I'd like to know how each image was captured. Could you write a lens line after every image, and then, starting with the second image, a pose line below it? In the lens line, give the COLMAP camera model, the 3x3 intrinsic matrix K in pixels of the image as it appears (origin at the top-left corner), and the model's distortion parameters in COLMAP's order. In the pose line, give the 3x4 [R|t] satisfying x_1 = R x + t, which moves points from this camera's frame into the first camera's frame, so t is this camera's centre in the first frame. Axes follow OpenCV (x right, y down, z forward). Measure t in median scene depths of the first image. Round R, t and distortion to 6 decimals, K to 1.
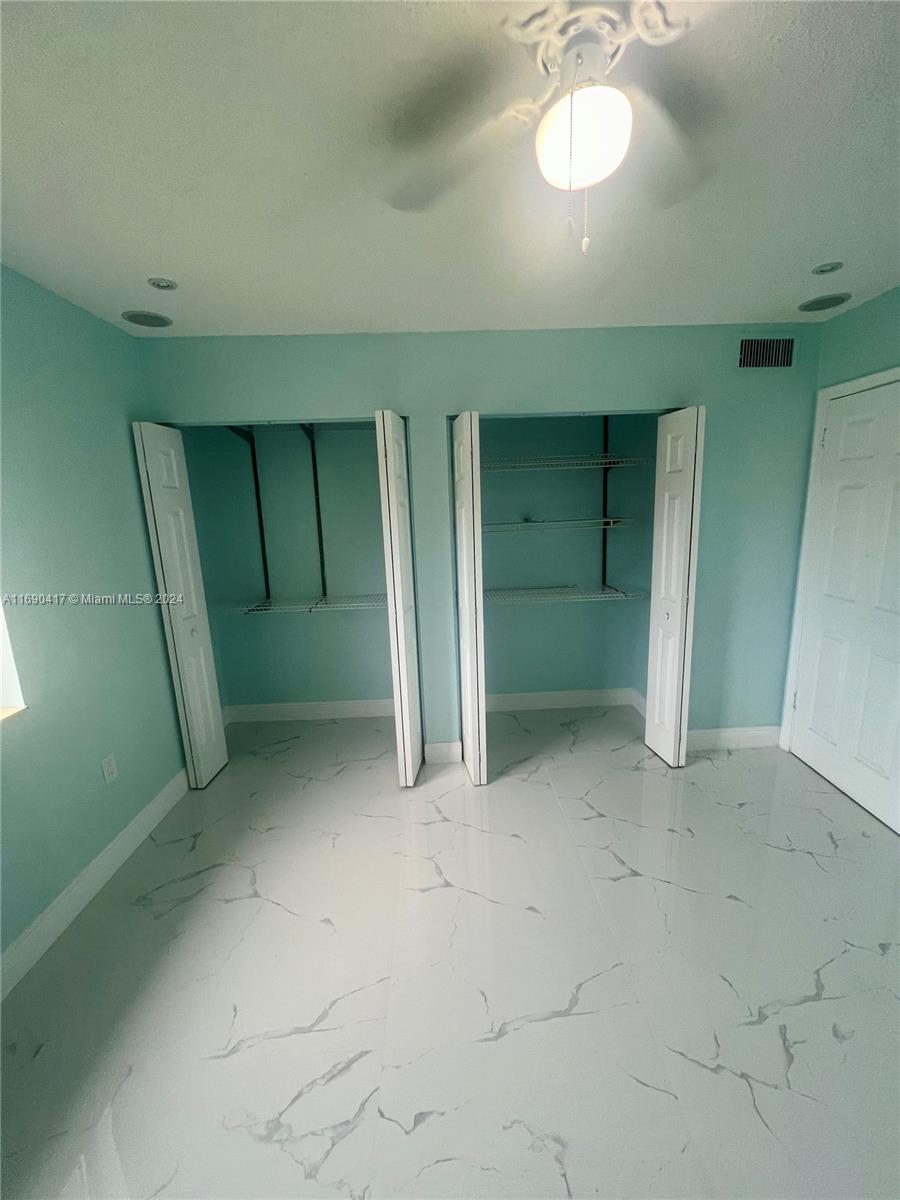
lens RADIAL K [[482.0, 0, 453.2], [0, 482.0, 599.6], [0, 0, 1]] dist [-0.002597, 0.001093]
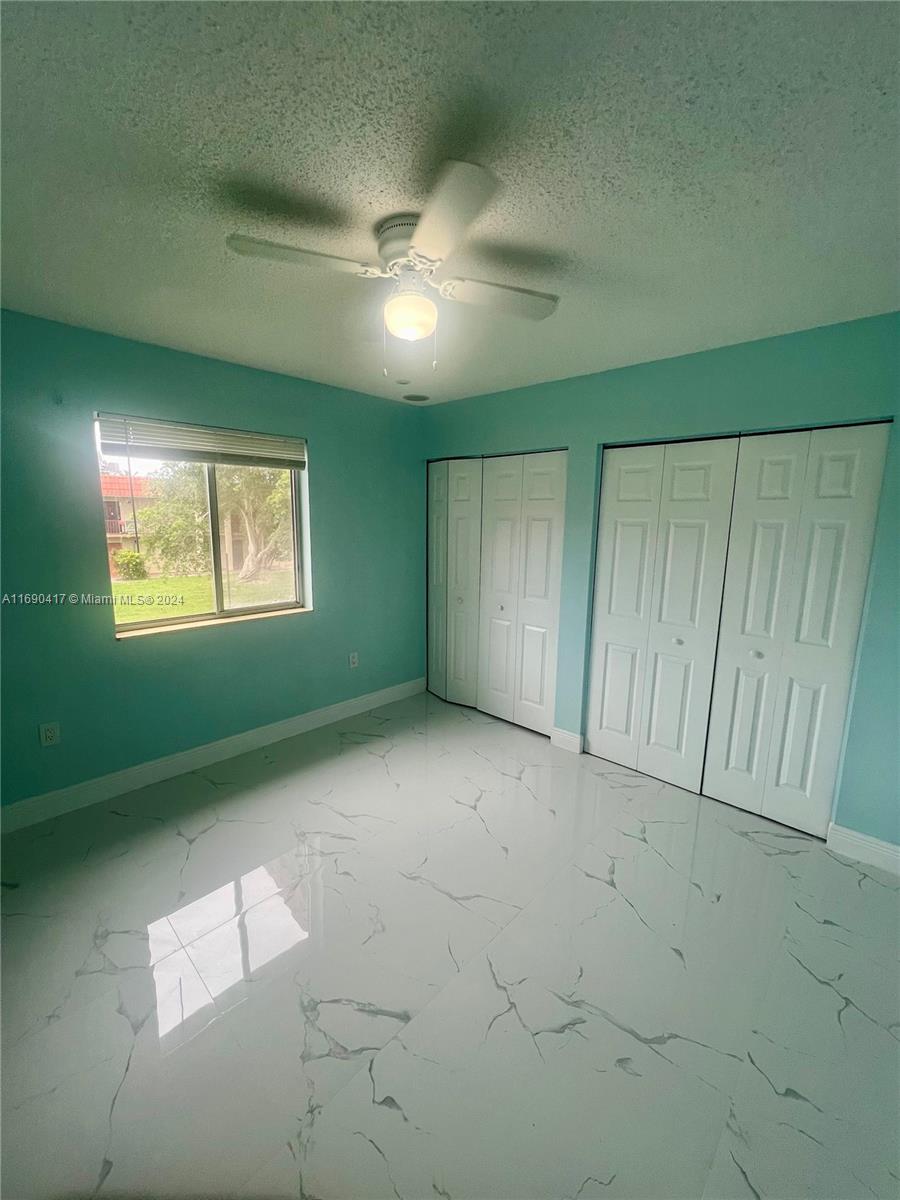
lens RADIAL K [[483.7, 0, 452.4], [0, 483.7, 604.3], [0, 0, 1]] dist [-0.002148, 0.000688]
pose [[0.701966, 0.174461, -0.690512, 0.718744], [-0.176327, 0.981922, 0.068835, -0.033482], [0.690038, 0.073436, 0.720038, -0.032598]]
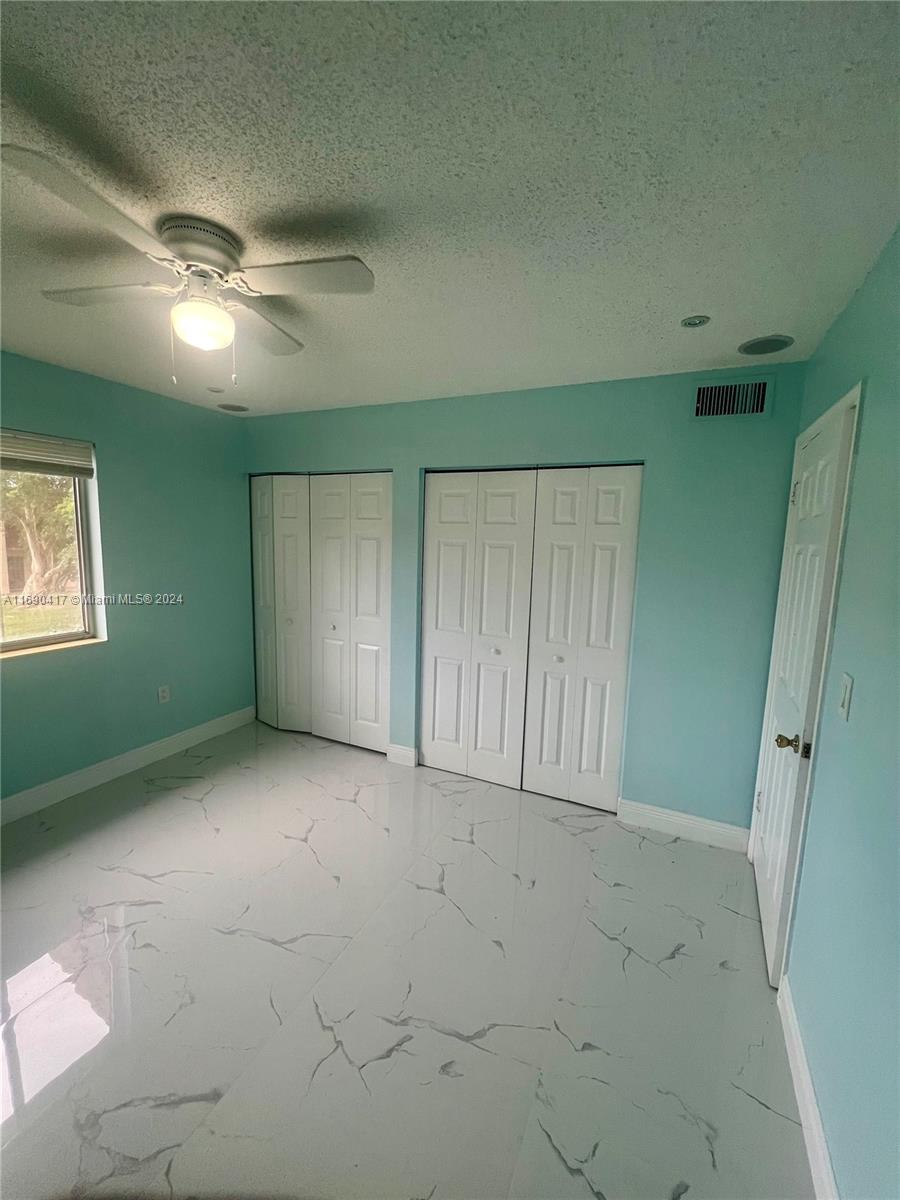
lens RADIAL K [[482.0, 0, 455.1], [0, 482.0, 603.3], [0, 0, 1]] dist [-0.002597, 0.001093]
pose [[0.888854, 0.125409, -0.440694, 0.764177], [-0.147797, 0.988877, -0.016693, -0.051893], [0.433699, 0.079971, 0.897502, -0.005222]]
